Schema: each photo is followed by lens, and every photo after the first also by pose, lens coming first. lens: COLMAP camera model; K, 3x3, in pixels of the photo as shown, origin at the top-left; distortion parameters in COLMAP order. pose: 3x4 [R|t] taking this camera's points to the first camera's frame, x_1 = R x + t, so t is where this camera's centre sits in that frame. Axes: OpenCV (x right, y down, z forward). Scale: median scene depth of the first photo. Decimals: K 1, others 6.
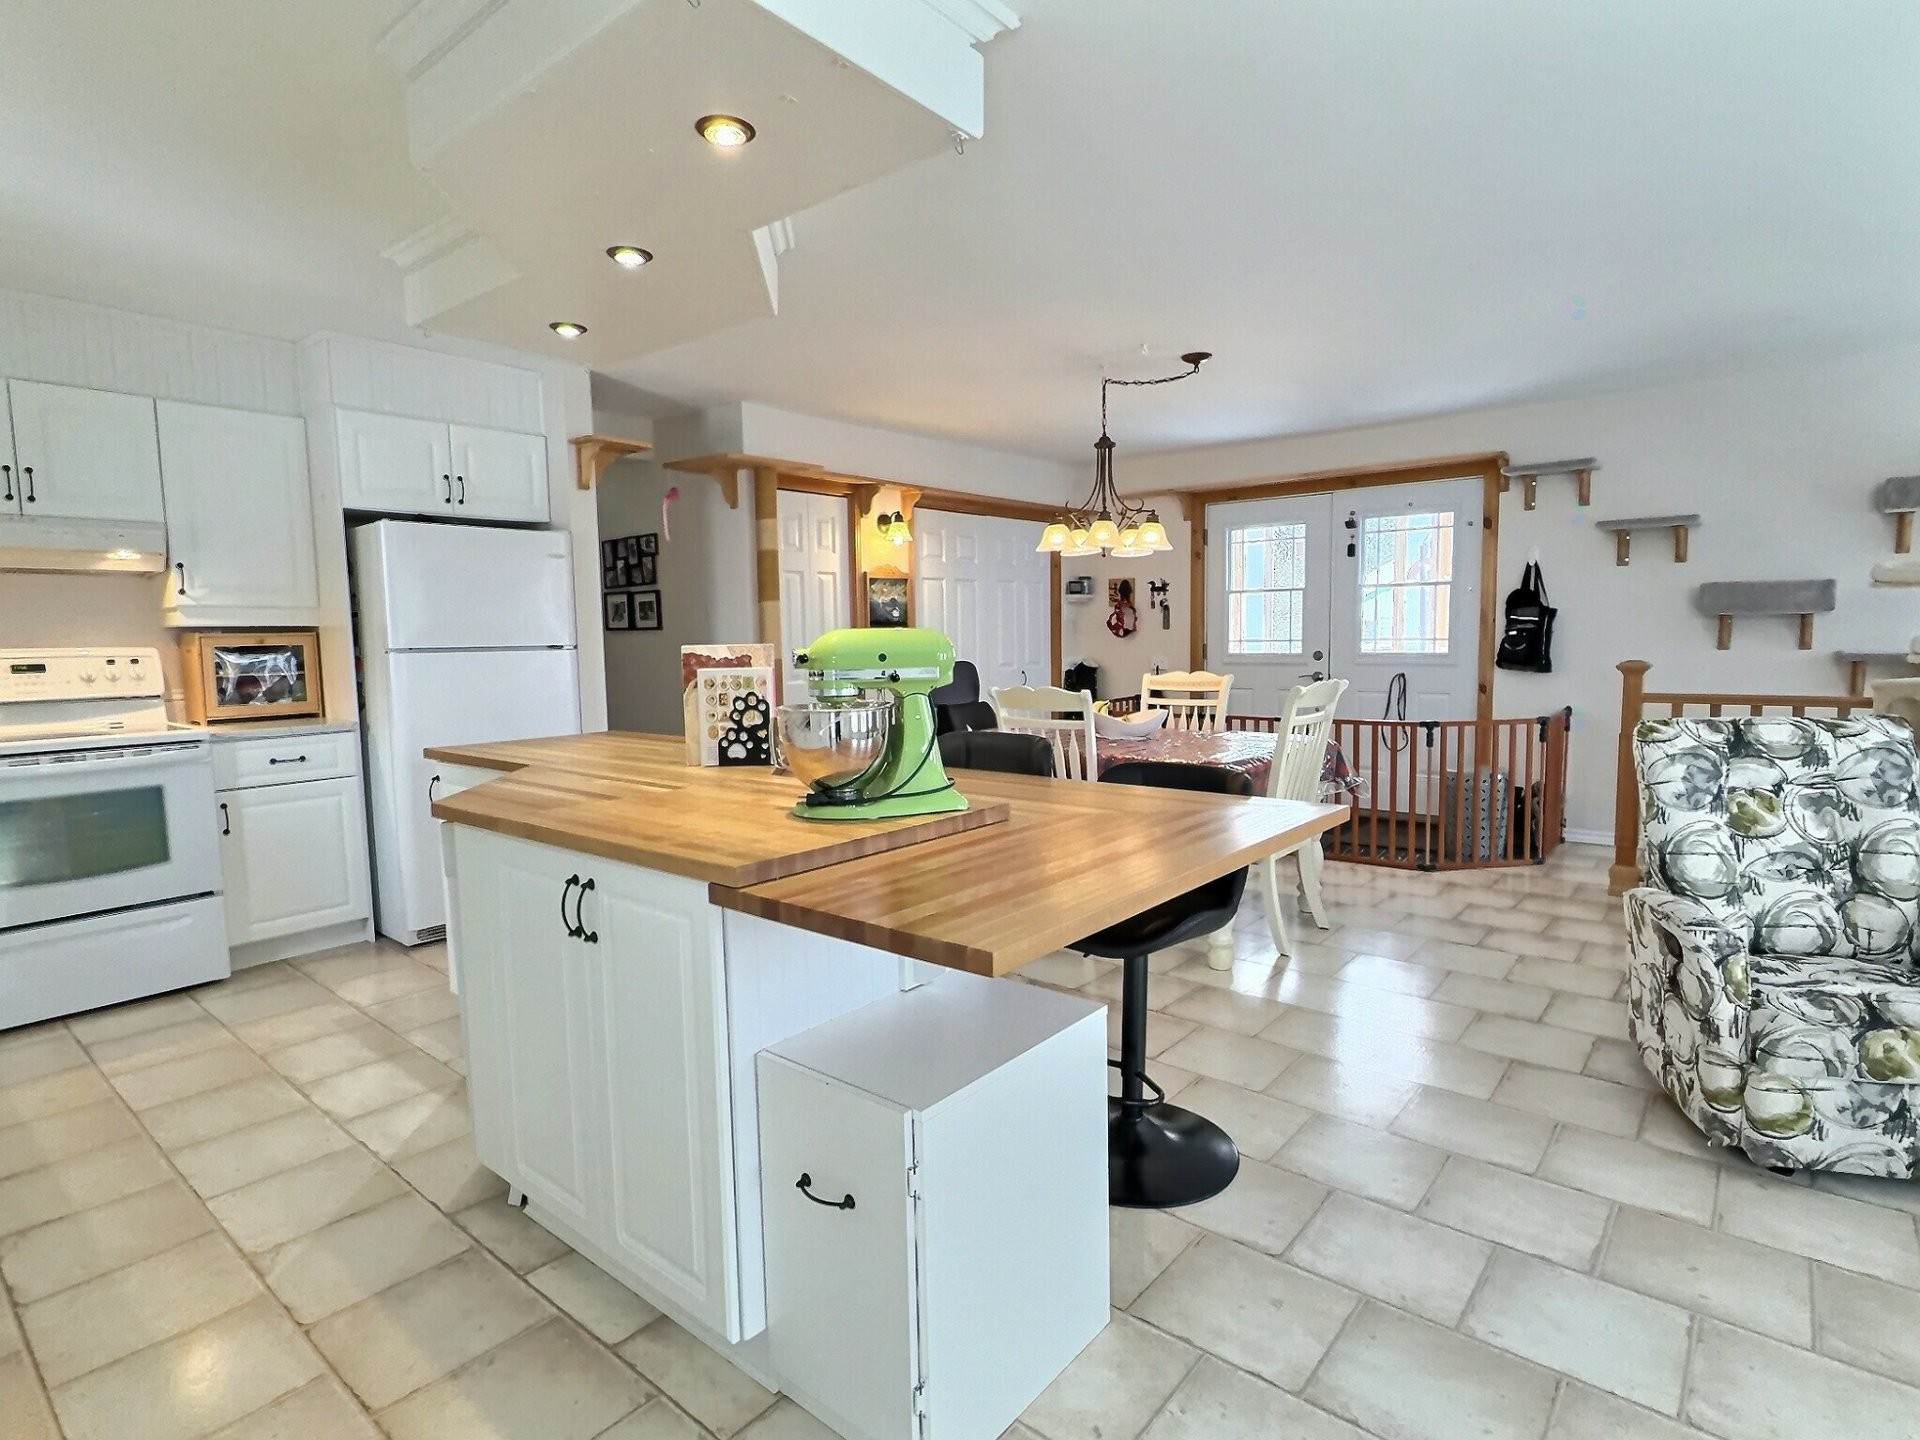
lens RADIAL K [[998.6, 0, 961.6], [0, 998.6, 723.9], [0, 0, 1]] dist [-0.001096, 0.001009]
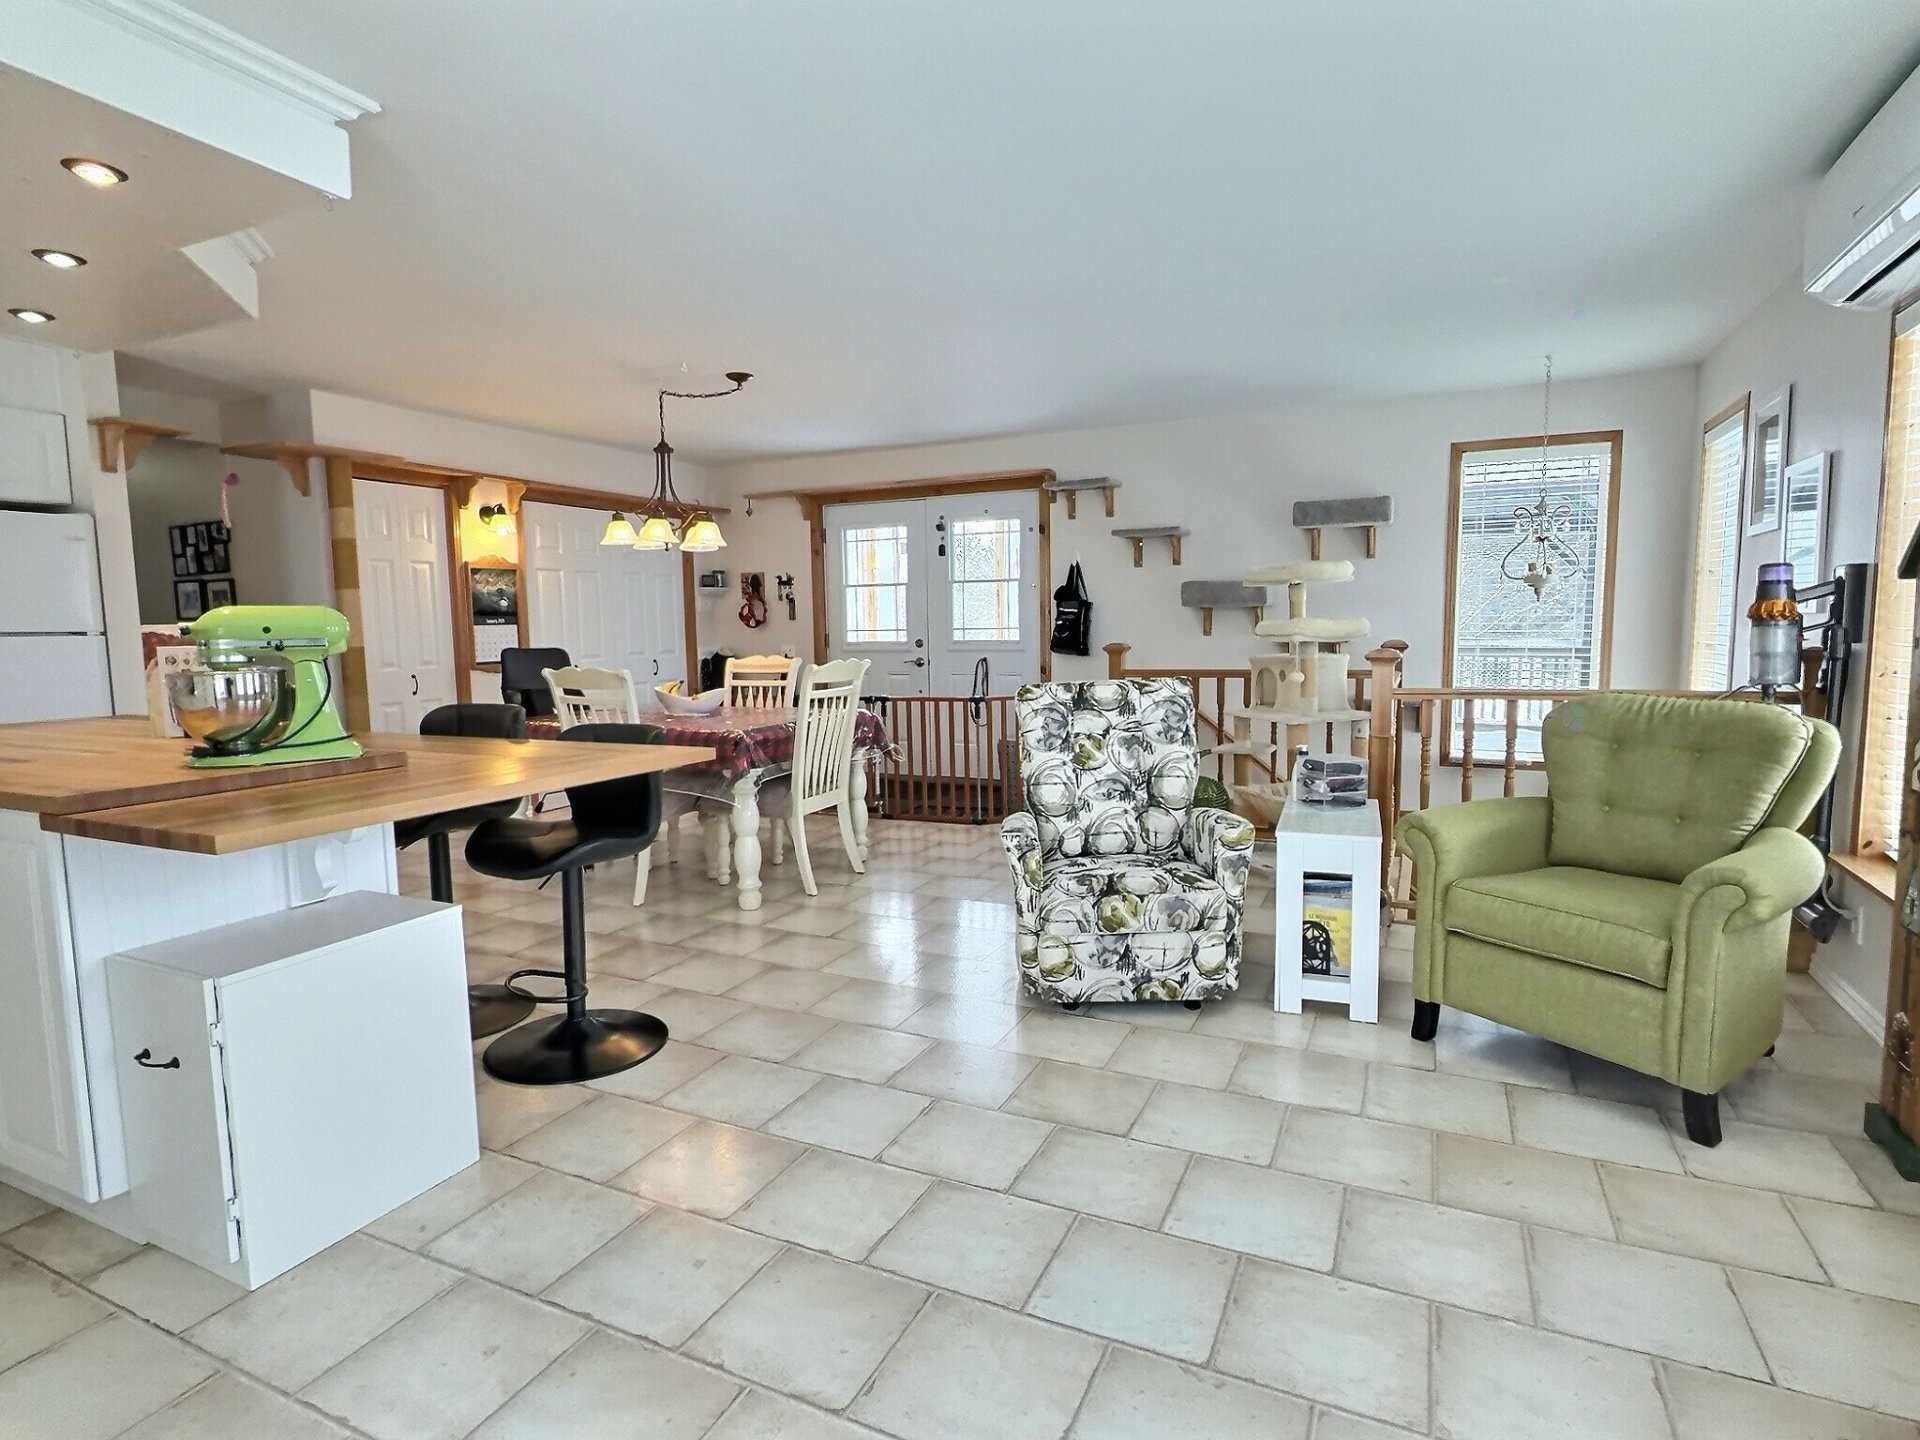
lens RADIAL K [[998.6, 0, 961.8], [0, 998.6, 721.4], [0, 0, 1]] dist [-0.001096, 0.001009]
pose [[0.968683, -0.023468, 0.247189, 0.168517], [0.023269, 0.999722, 0.003726, 0.022562], [-0.247207, 0.002143, 0.968960, -0.139732]]
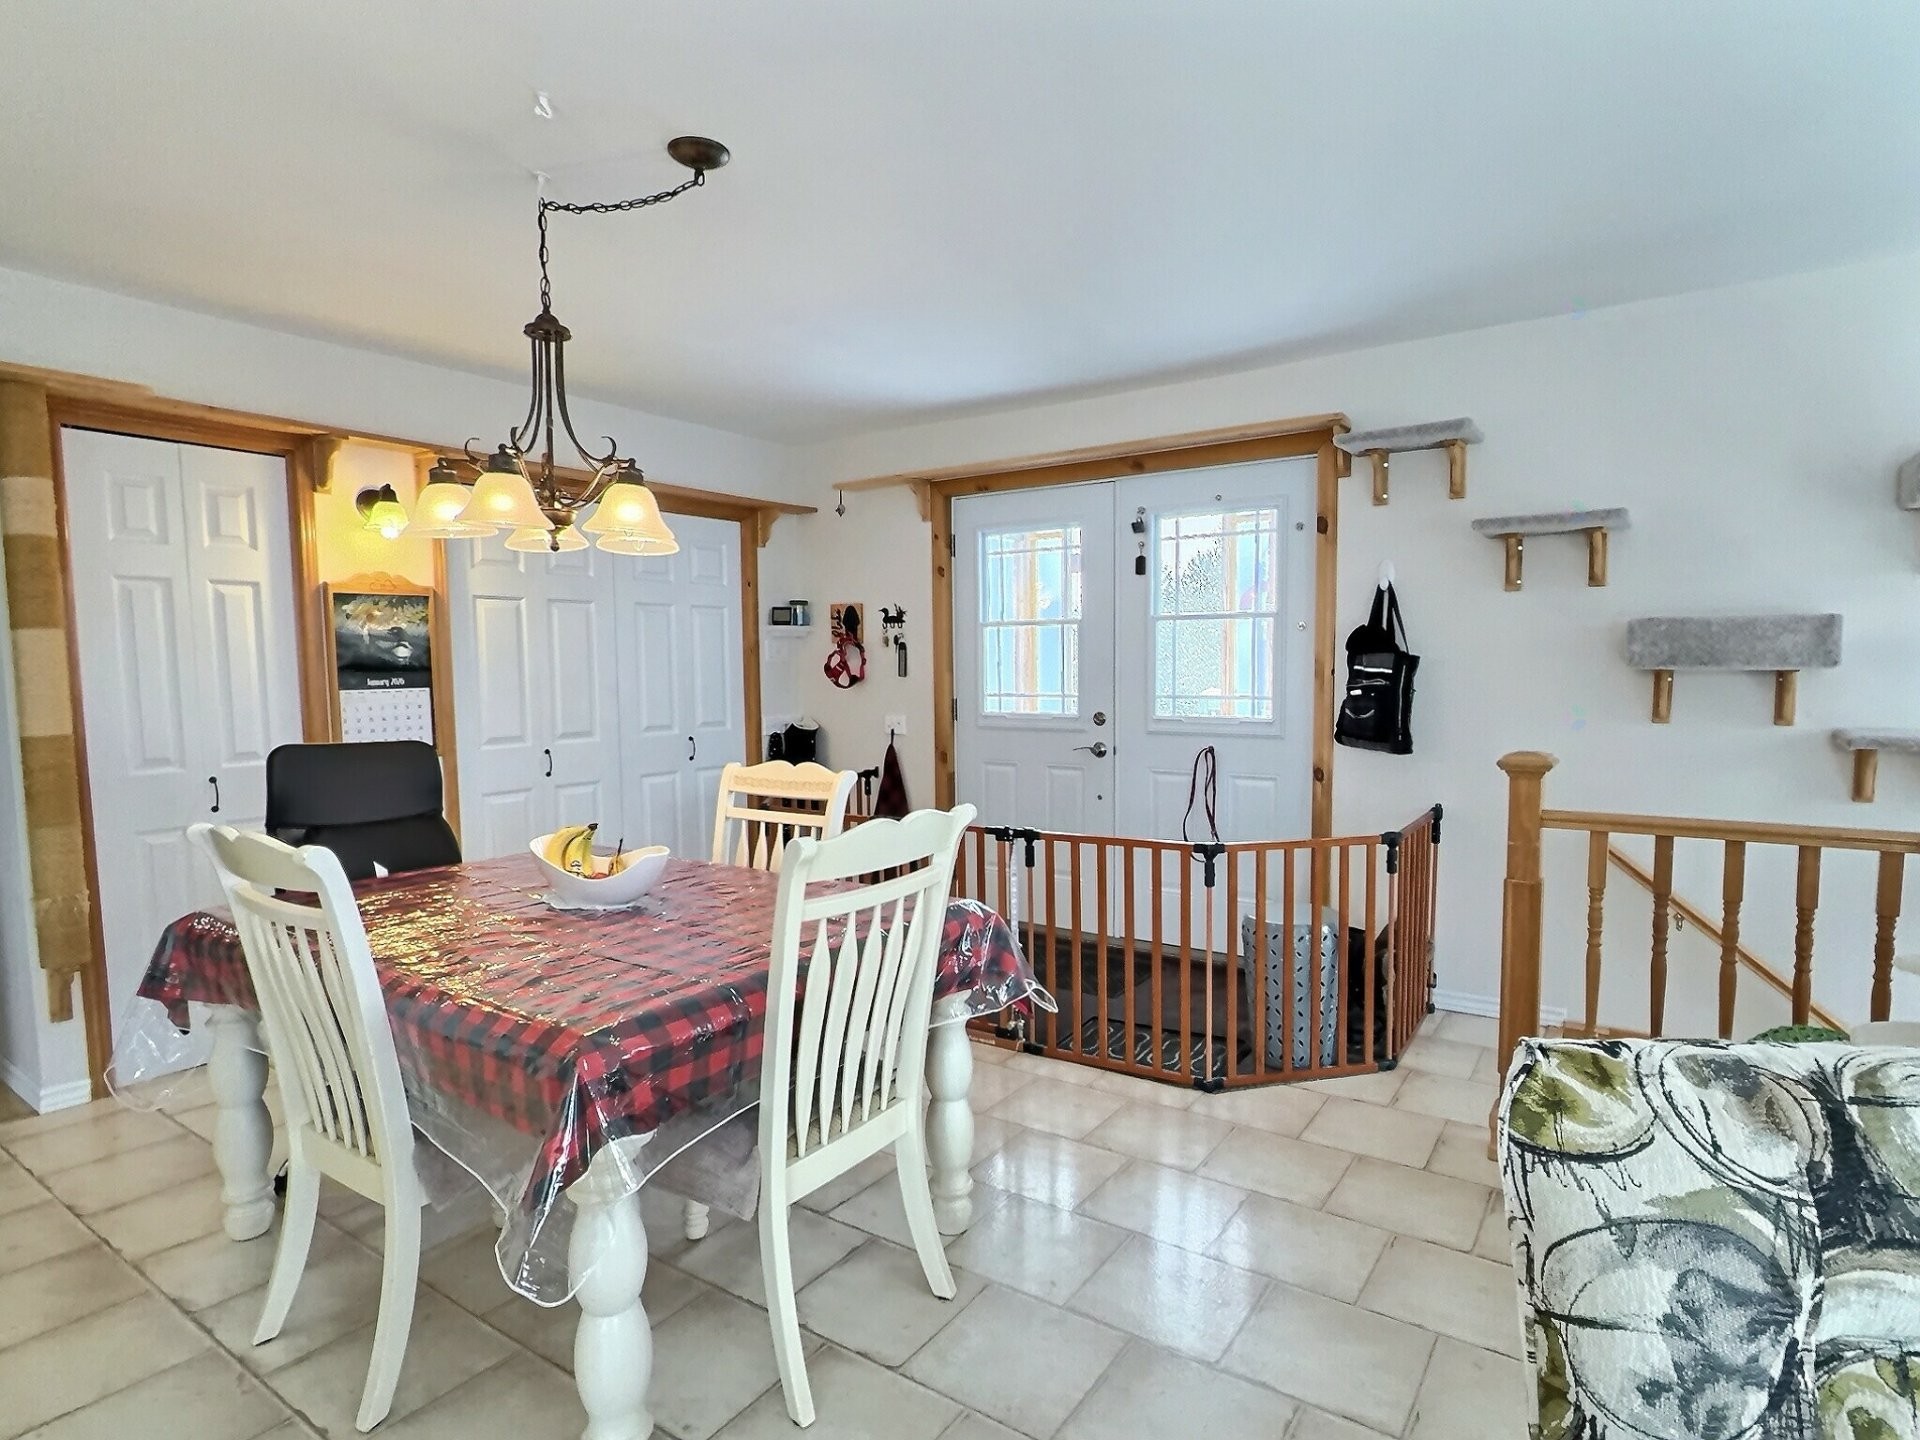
lens RADIAL K [[1027.0, 0, 1000.1], [0, 1027.0, 748.1], [0, 0, 1]] dist [-0.003195, -0.000300]
pose [[0.994198, -0.000393, 0.107564, 0.292098], [0.001579, 0.999939, -0.010941, -0.055886], [-0.107553, 0.011047, 0.994138, 0.421813]]
